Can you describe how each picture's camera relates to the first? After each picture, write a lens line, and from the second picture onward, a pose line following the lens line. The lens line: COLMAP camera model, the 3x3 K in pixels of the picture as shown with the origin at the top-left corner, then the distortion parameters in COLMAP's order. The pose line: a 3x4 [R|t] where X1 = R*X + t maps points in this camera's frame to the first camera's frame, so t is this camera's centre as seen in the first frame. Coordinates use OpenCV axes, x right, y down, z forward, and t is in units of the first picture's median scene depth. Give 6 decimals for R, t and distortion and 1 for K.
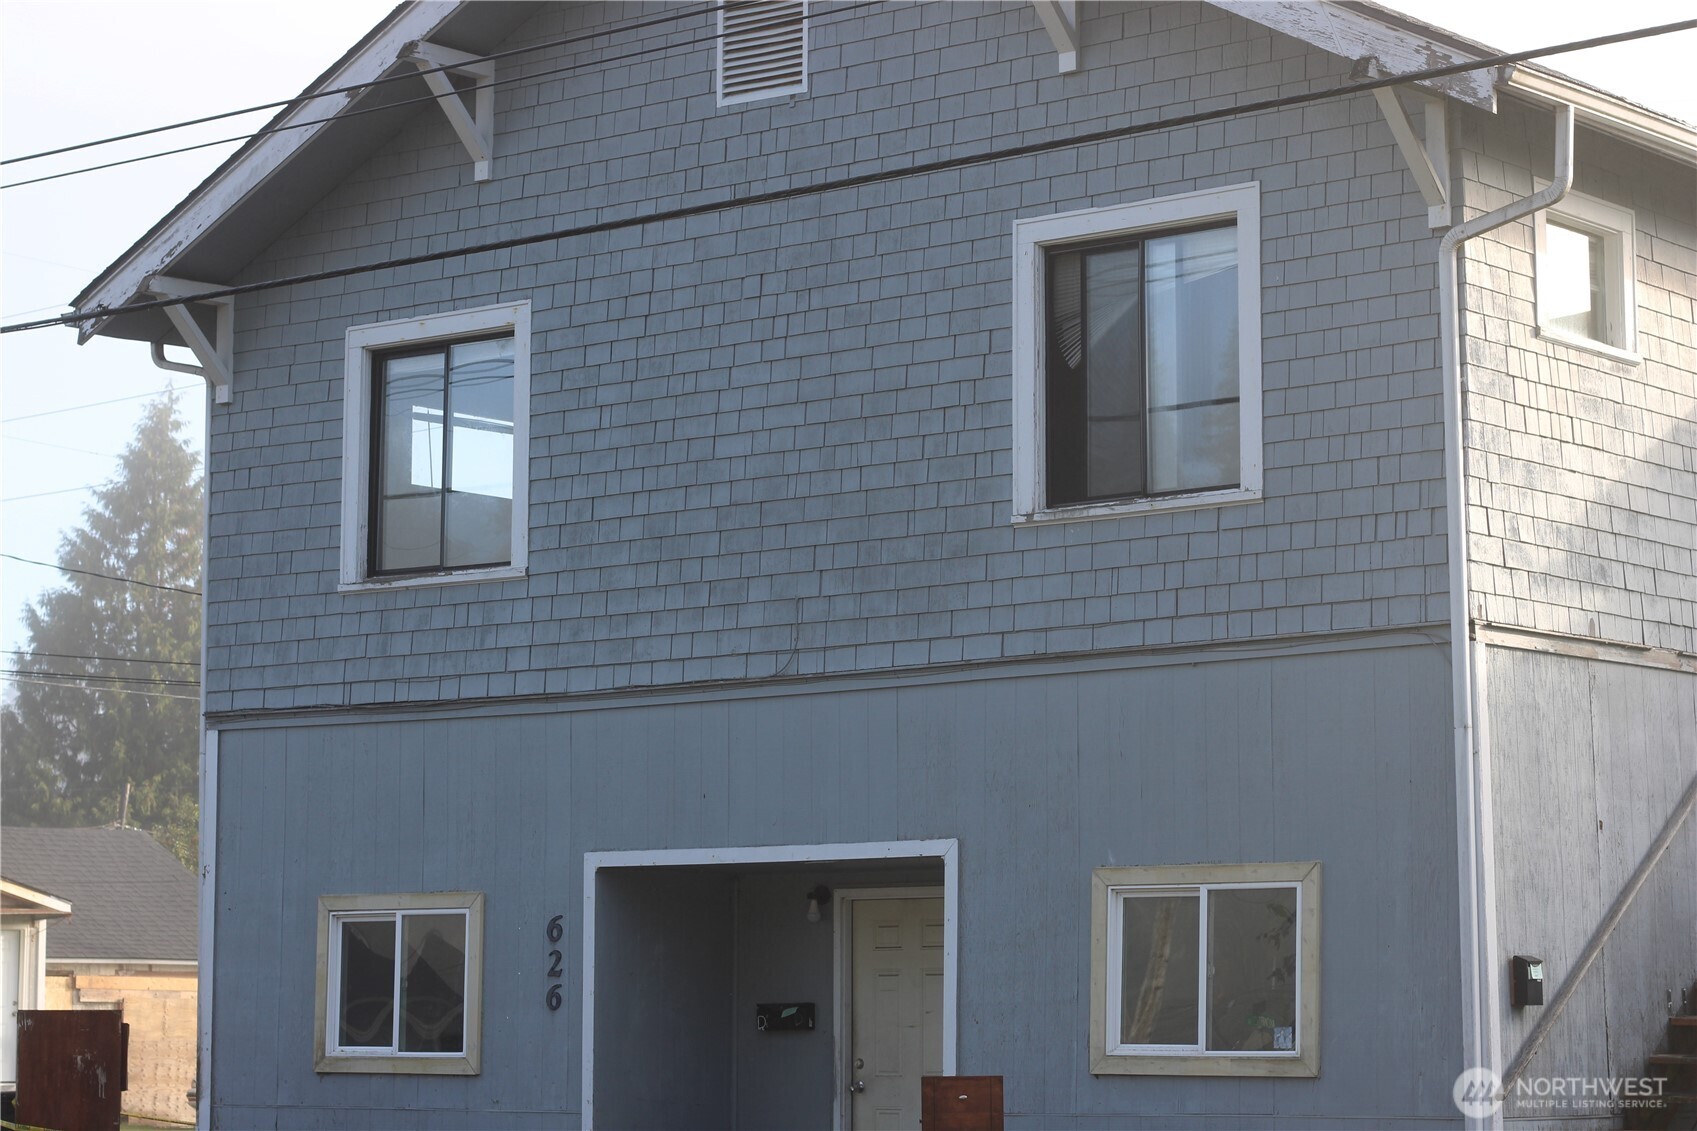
lens RADIAL K [[3815.7, 0, 848.5], [0, 3815.7, 565.5], [0, 0, 1]] dist [-0.075745, 0.286494]
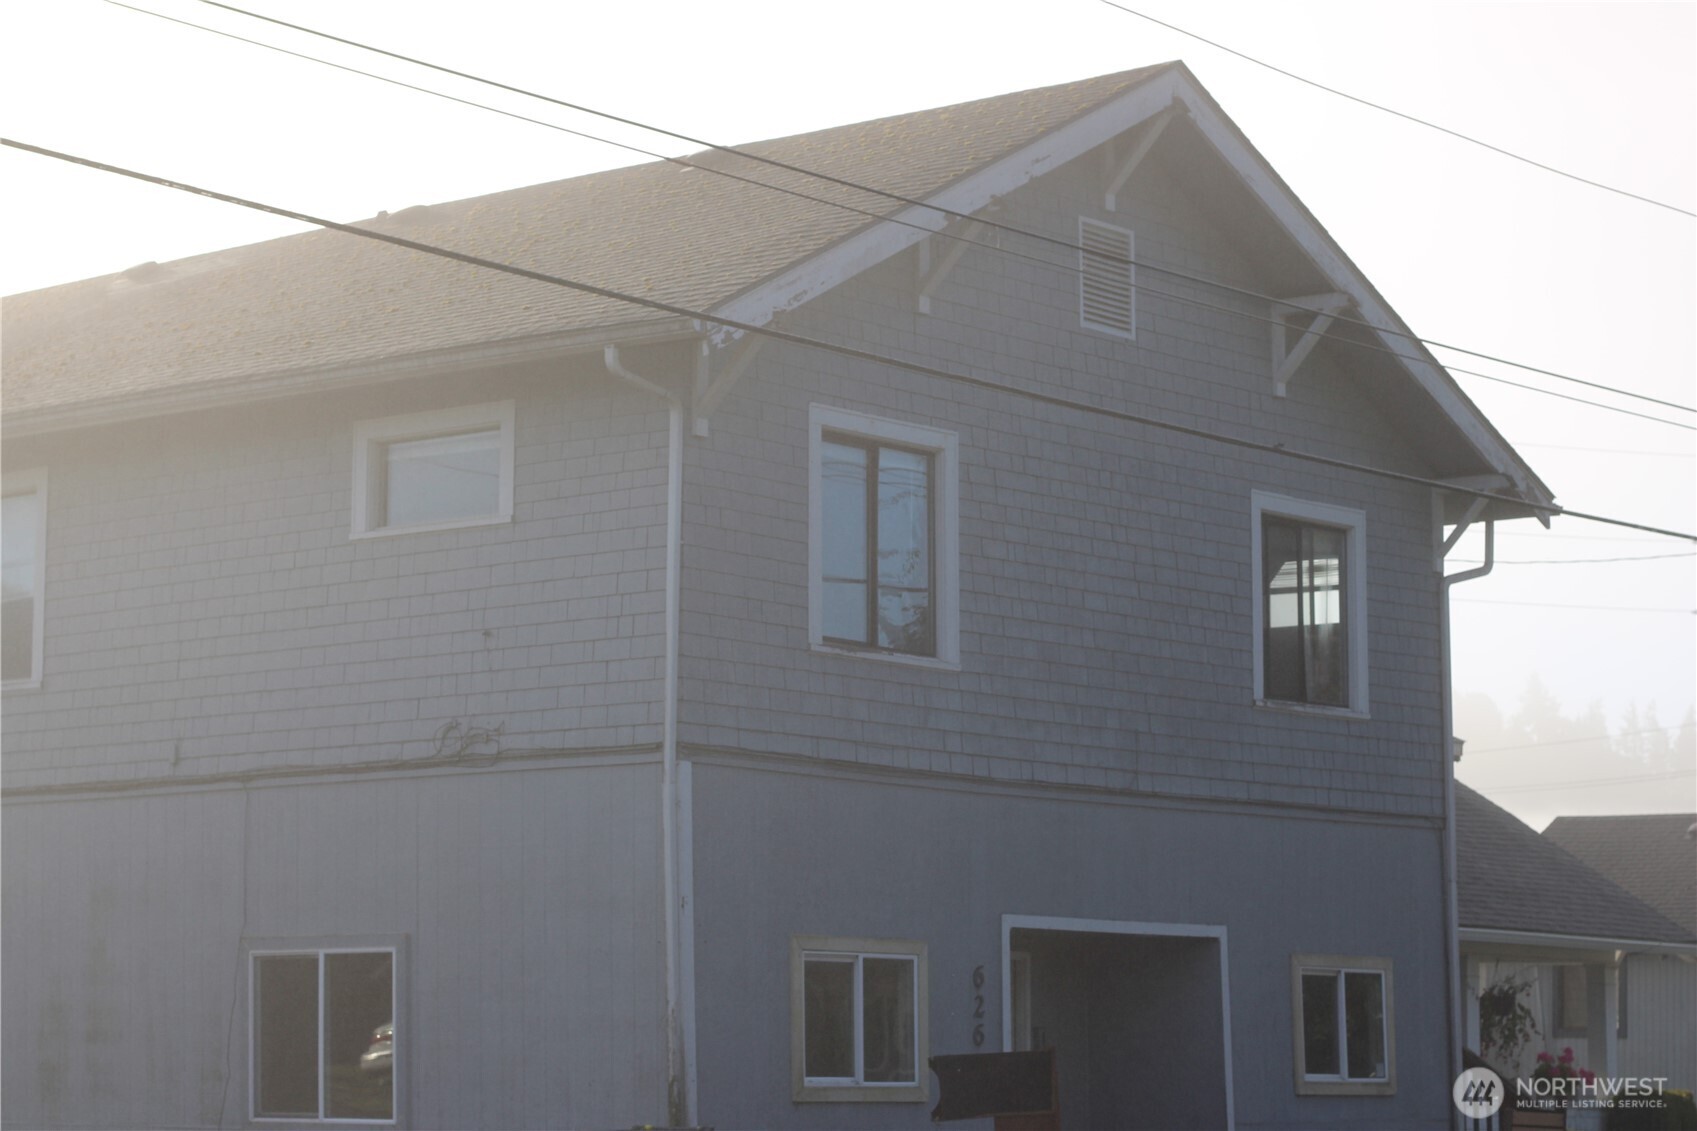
lens RADIAL K [[4033.8, 0, 848.5], [0, 4033.8, 565.5], [0, 0, 1]] dist [-0.086746, 0.042965]
pose [[0.037705, 0.129190, 0.990903, -1.429956], [-0.119770, 0.985044, -0.123868, 0.139110], [-0.992085, -0.114009, 0.052614, 1.065211]]
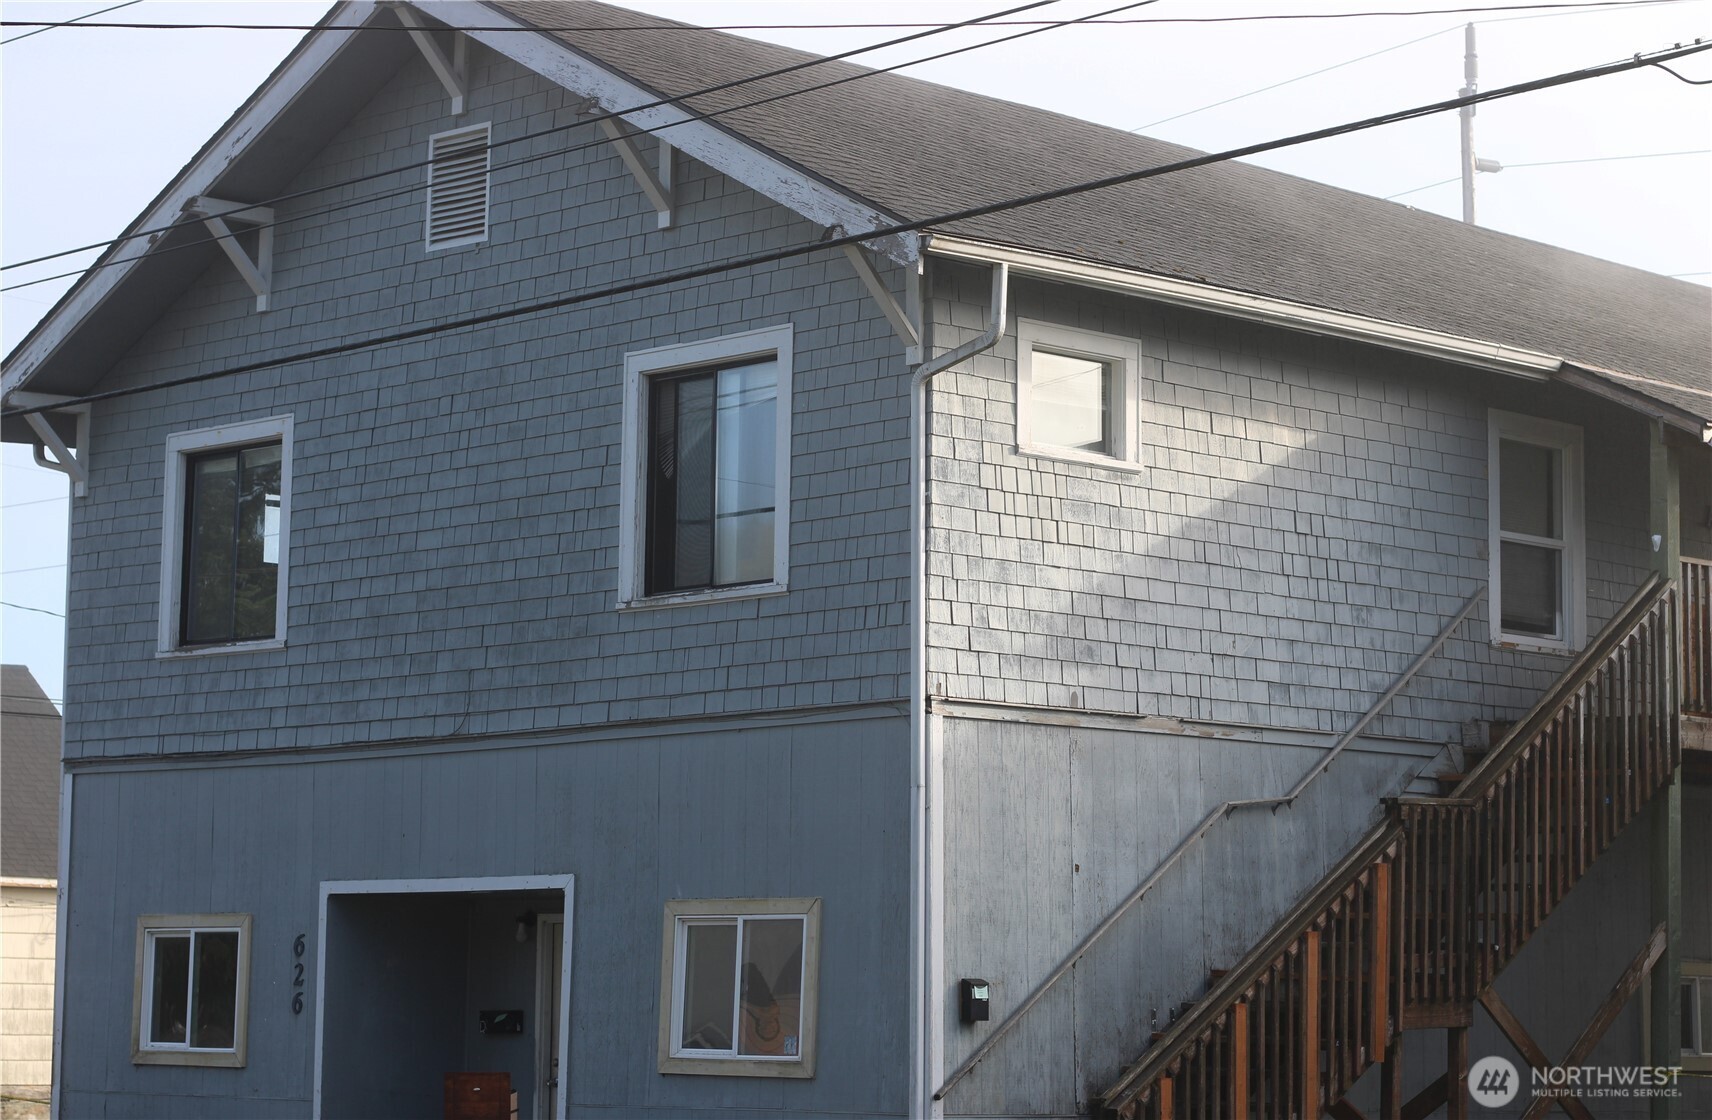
lens RADIAL K [[3832.0, 0, 856.0], [0, 3832.0, 560.0], [0, 0, 1]] dist [-0.067154, -0.044697]
pose [[0.992081, -0.003121, -0.125562, 0.263870], [0.002833, 0.999993, -0.002478, -0.022960], [0.125569, 0.002103, 0.992083, -0.172555]]
